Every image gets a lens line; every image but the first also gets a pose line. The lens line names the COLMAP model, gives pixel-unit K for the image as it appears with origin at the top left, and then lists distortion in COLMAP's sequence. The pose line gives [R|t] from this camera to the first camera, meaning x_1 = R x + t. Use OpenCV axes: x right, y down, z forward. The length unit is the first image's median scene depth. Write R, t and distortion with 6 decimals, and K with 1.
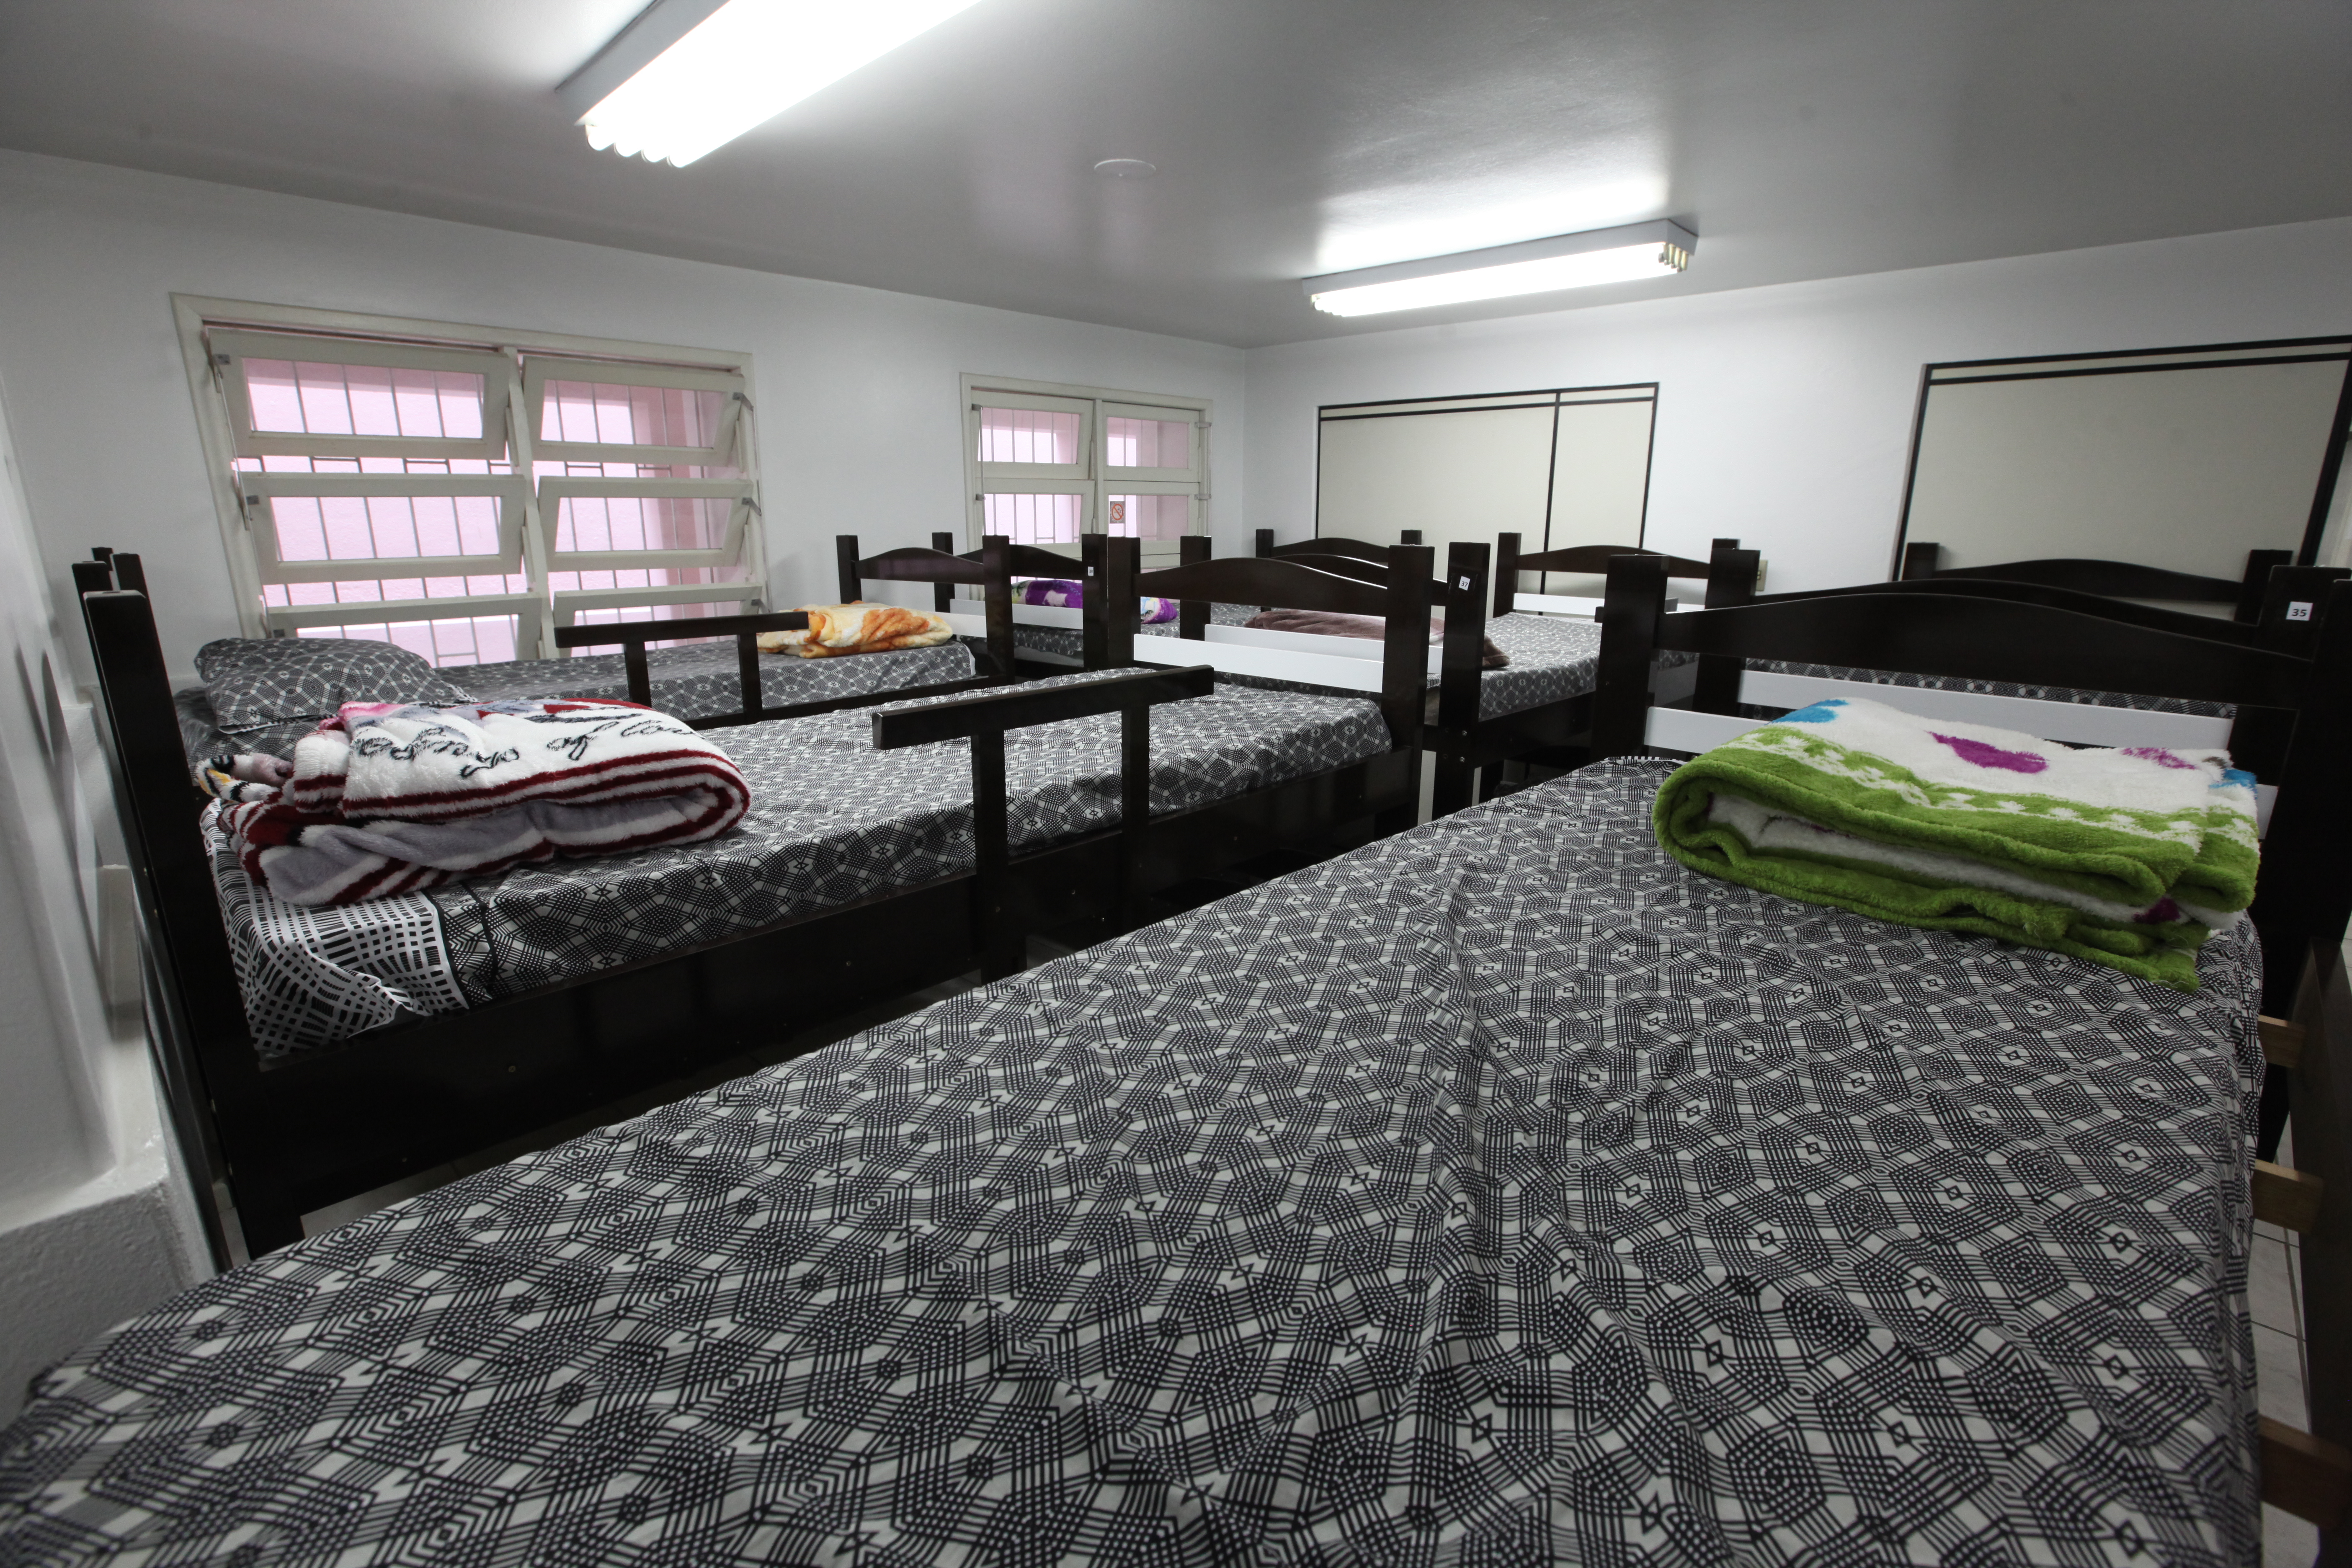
lens RADIAL K [[1062.0, 0, 1183.0], [0, 1062.0, 814.4], [0, 0, 1]] dist [-0.017410, -0.000245]
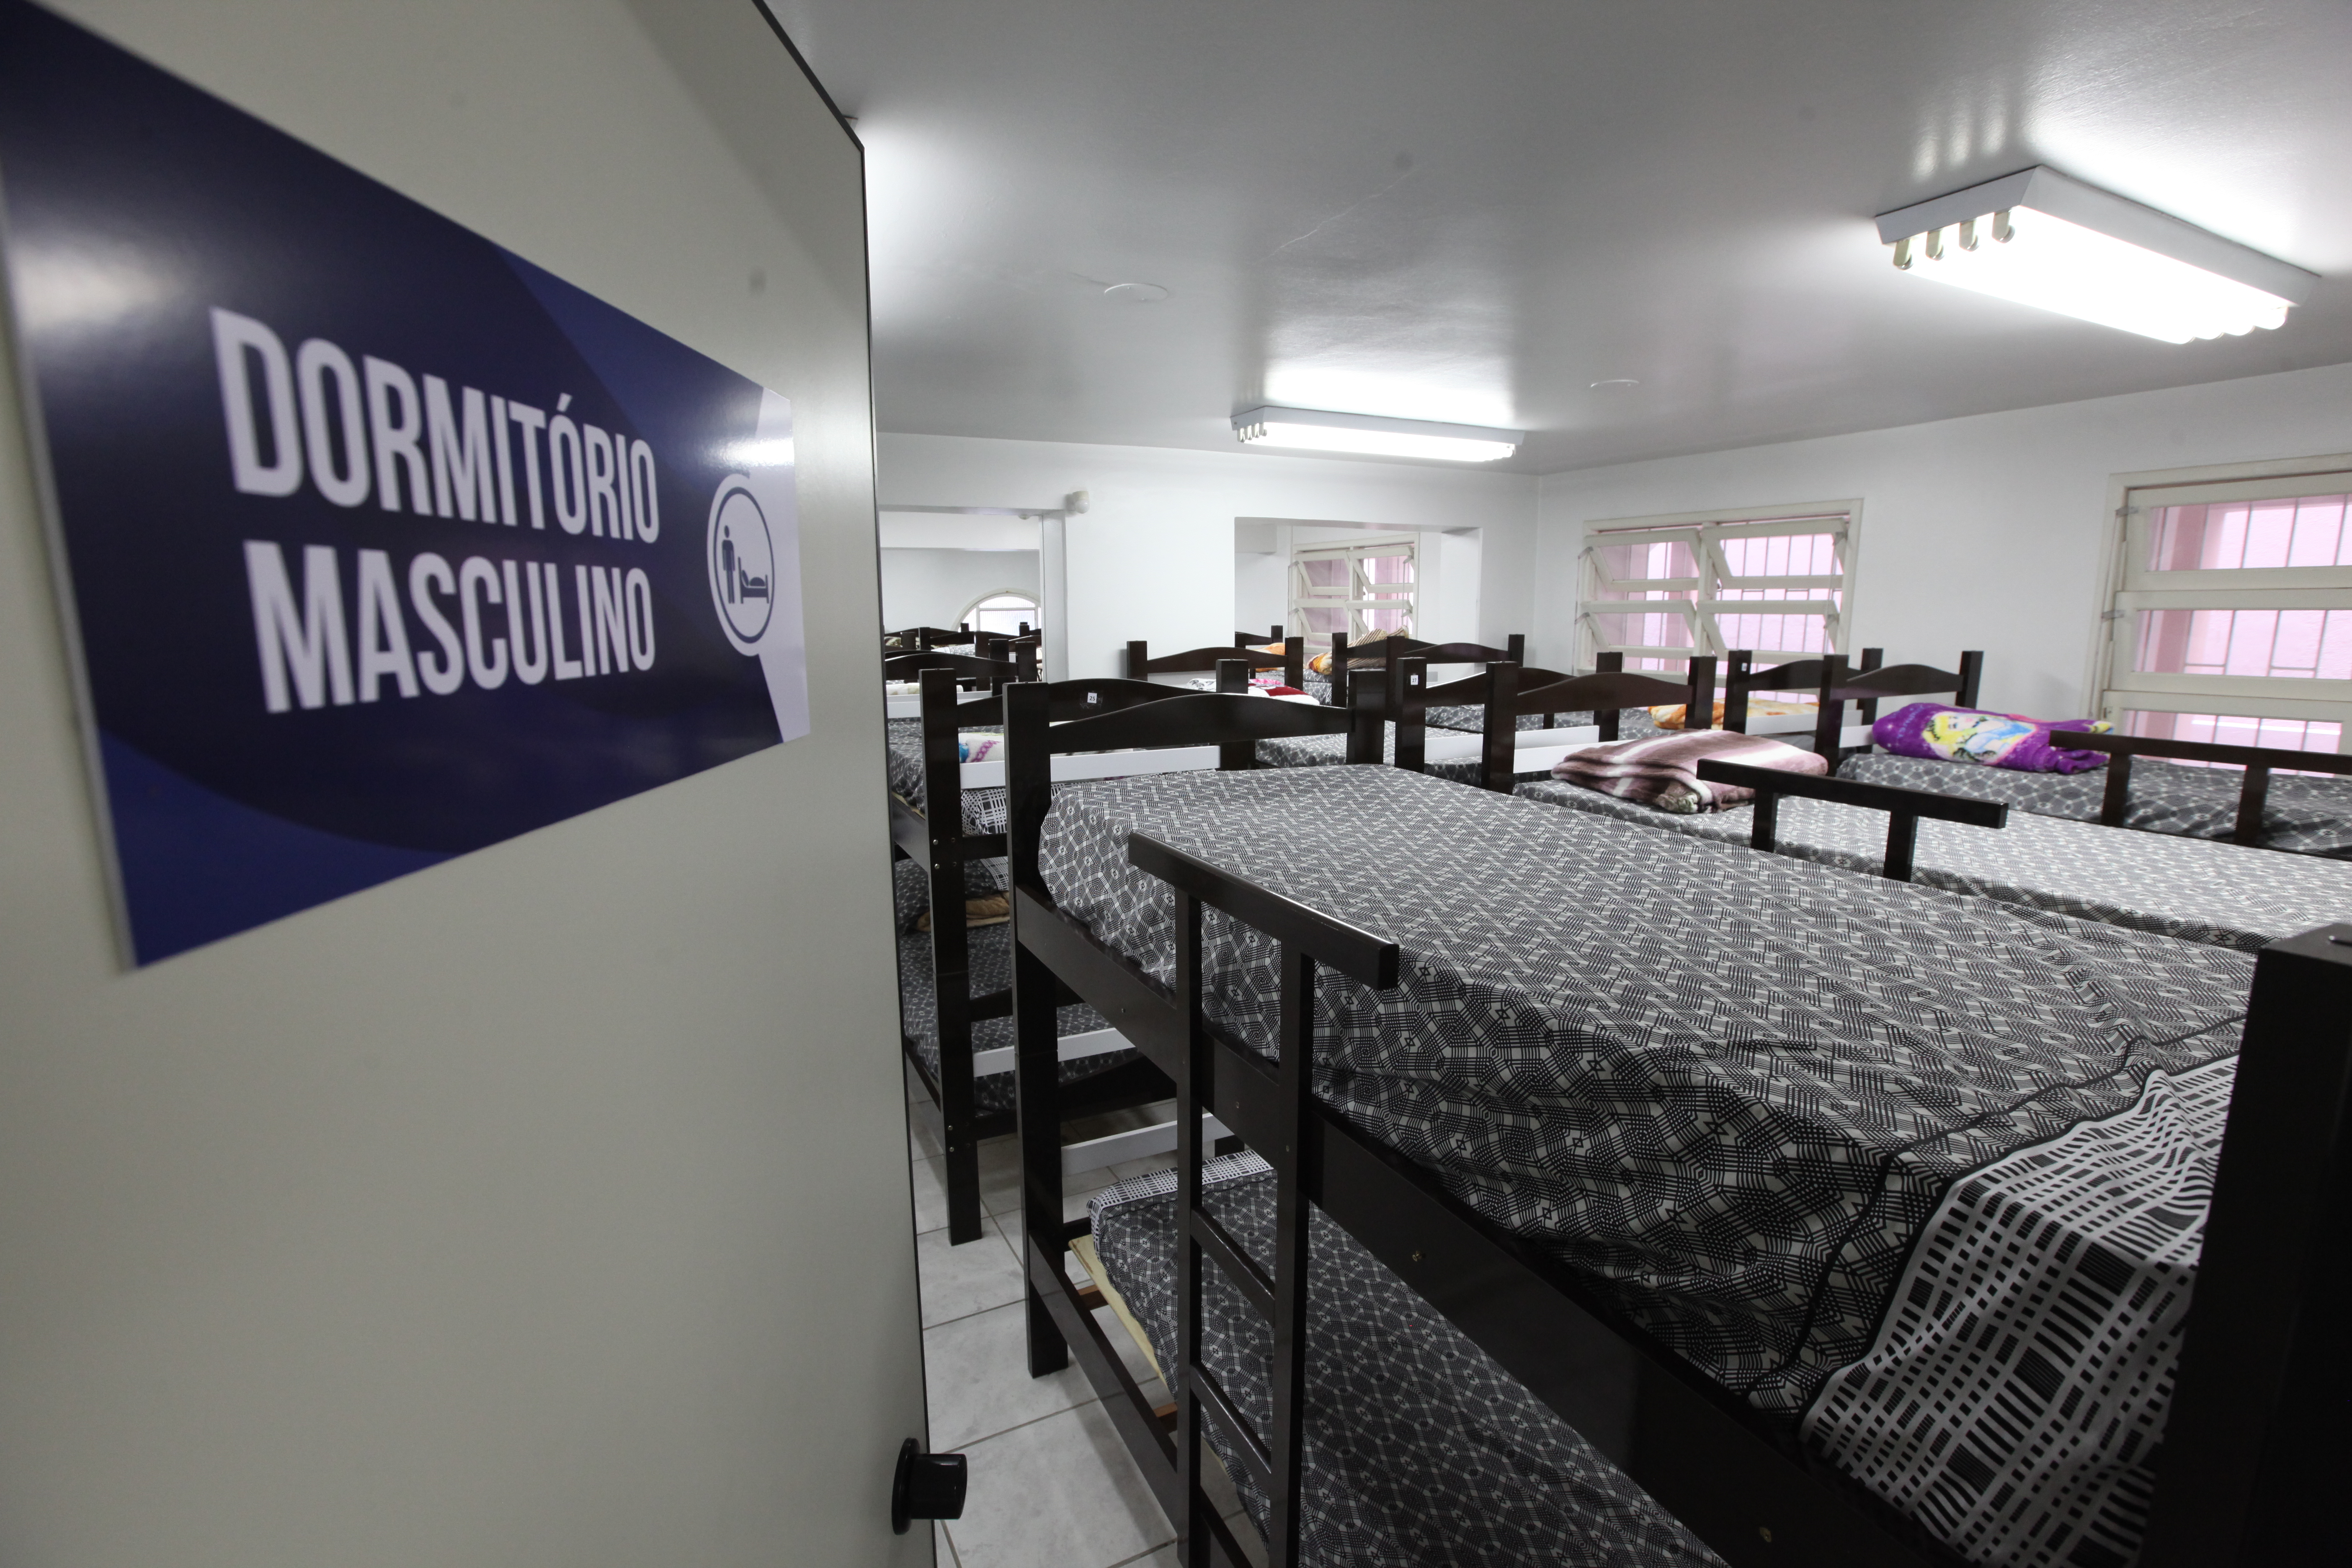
lens RADIAL K [[1062.0, 0, 1183.0], [0, 1062.0, 814.4], [0, 0, 1]] dist [-0.017410, -0.000245]
pose [[-0.349768, 0.172486, -0.920821, 1.112353], [-0.251524, 0.929527, 0.269657, -0.195232], [0.902440, 0.325926, -0.281735, 0.648777]]
